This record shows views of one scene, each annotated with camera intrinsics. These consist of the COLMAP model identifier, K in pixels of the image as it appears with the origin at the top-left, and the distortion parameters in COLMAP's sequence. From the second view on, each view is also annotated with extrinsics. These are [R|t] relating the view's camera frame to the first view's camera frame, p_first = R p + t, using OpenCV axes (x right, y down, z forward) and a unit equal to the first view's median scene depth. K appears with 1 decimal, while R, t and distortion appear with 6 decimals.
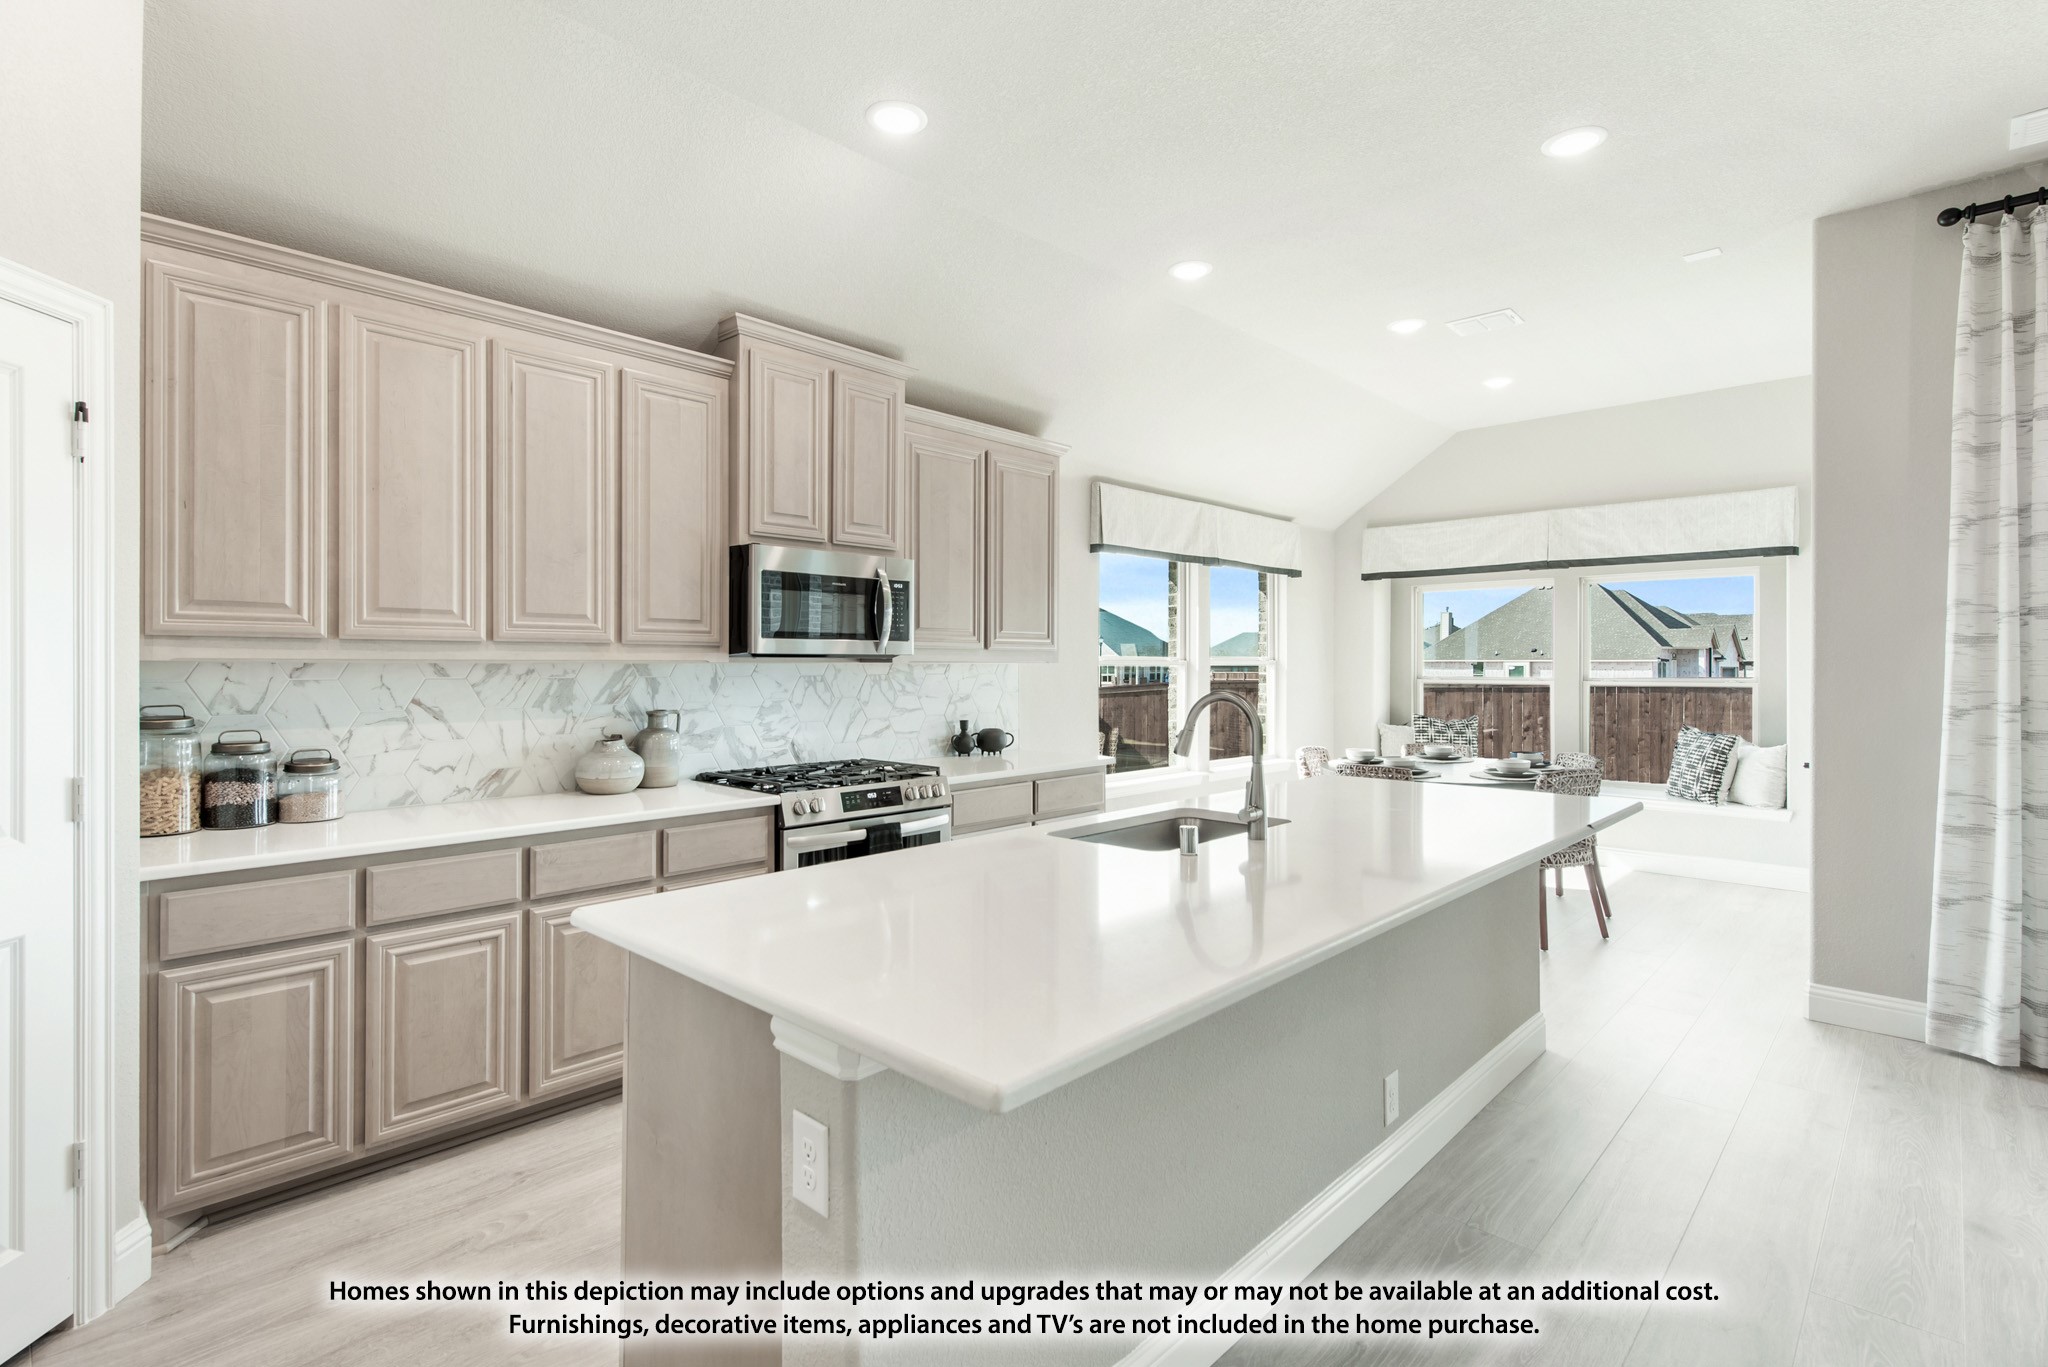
lens RADIAL K [[972.9, 0, 1025.9], [0, 972.9, 662.1], [0, 0, 1]] dist [0.013200, -0.006514]
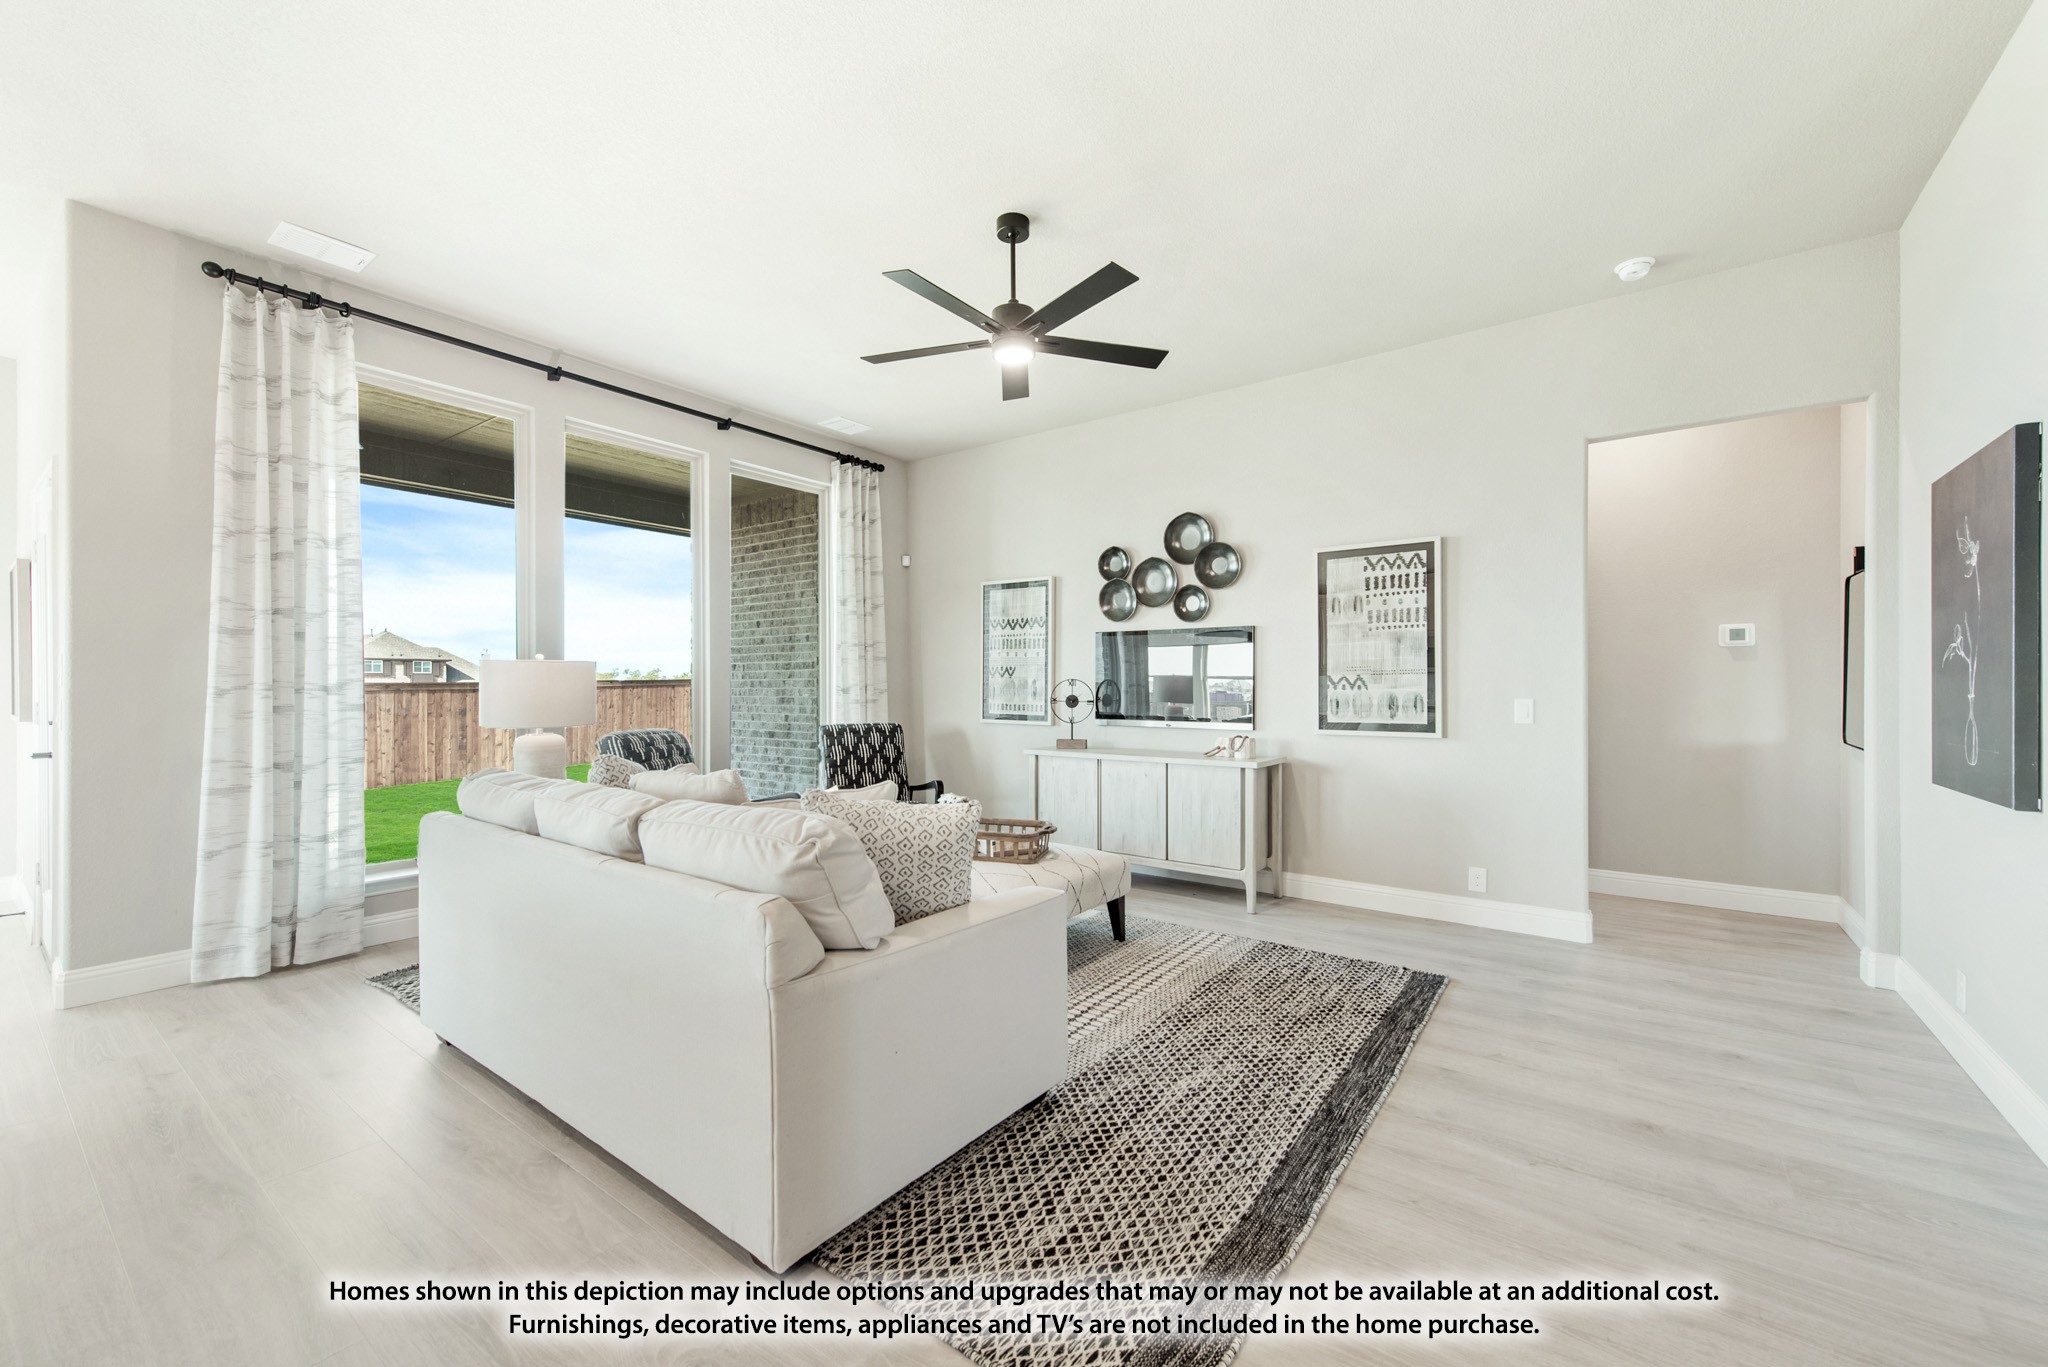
lens RADIAL K [[807.9, 0, 1028.2], [0, 807.9, 689.0], [0, 0, 1]] dist [0.010175, -0.004364]
pose [[-0.125539, -0.001916, 0.992087, -0.144597], [-0.001002, 0.999998, 0.001804, 0.044445], [-0.992088, -0.000768, -0.125541, 0.152706]]
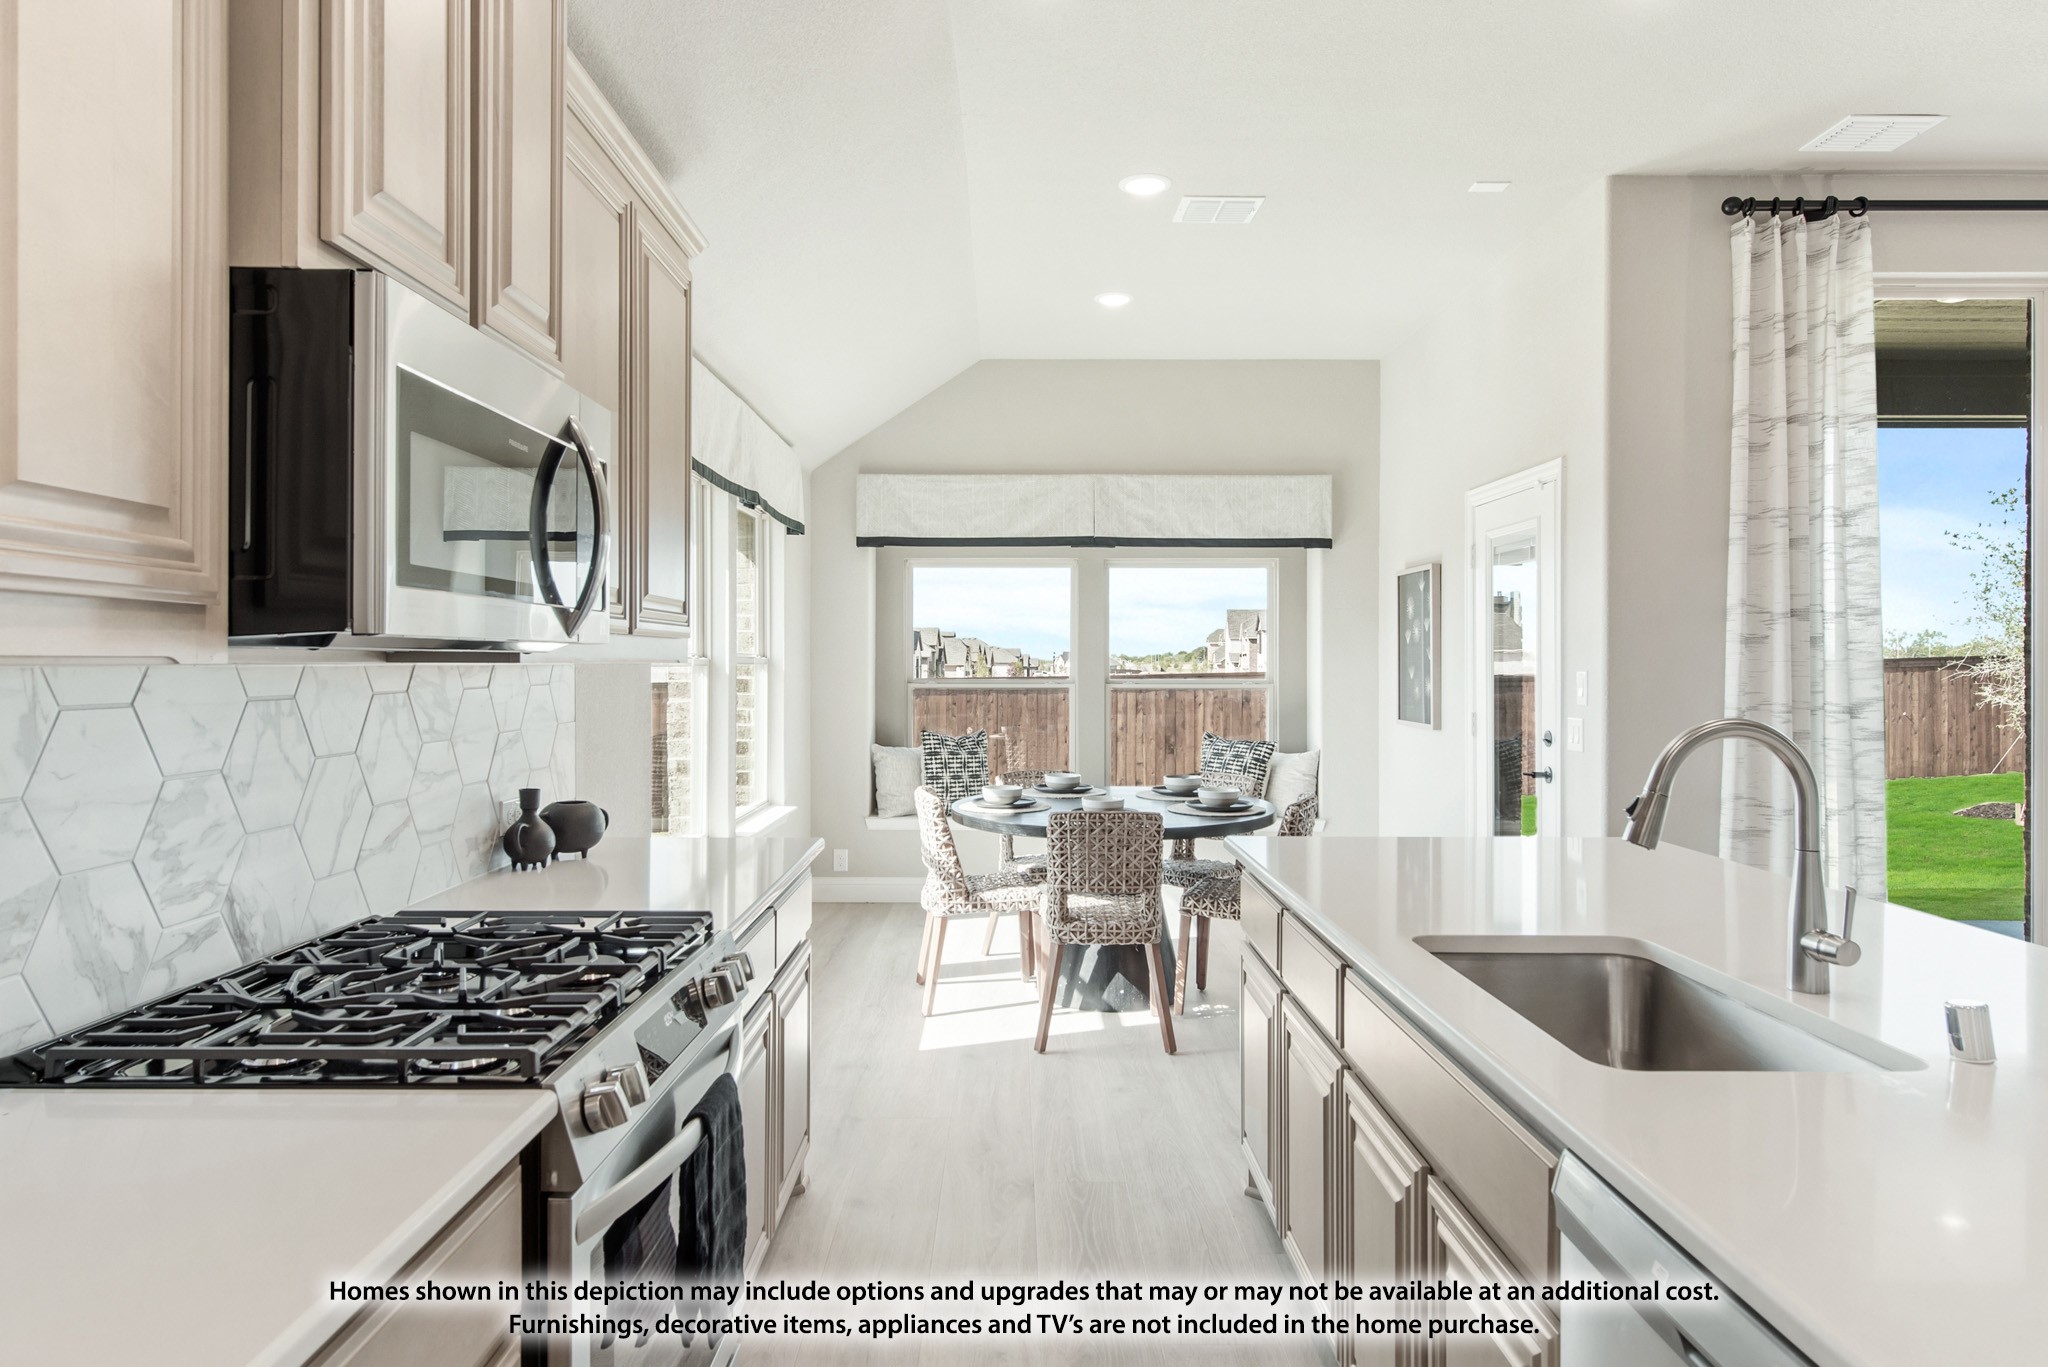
lens RADIAL K [[1231.8, 0, 1024.6], [0, 1231.8, 656.6], [0, 0, 1]] dist [0.004434, -0.002495]
pose [[0.721392, 0.003430, 0.692518, -0.412776], [-0.000909, 0.999992, -0.004007, -0.000221], [-0.692526, 0.002261, 0.721389, 0.599905]]
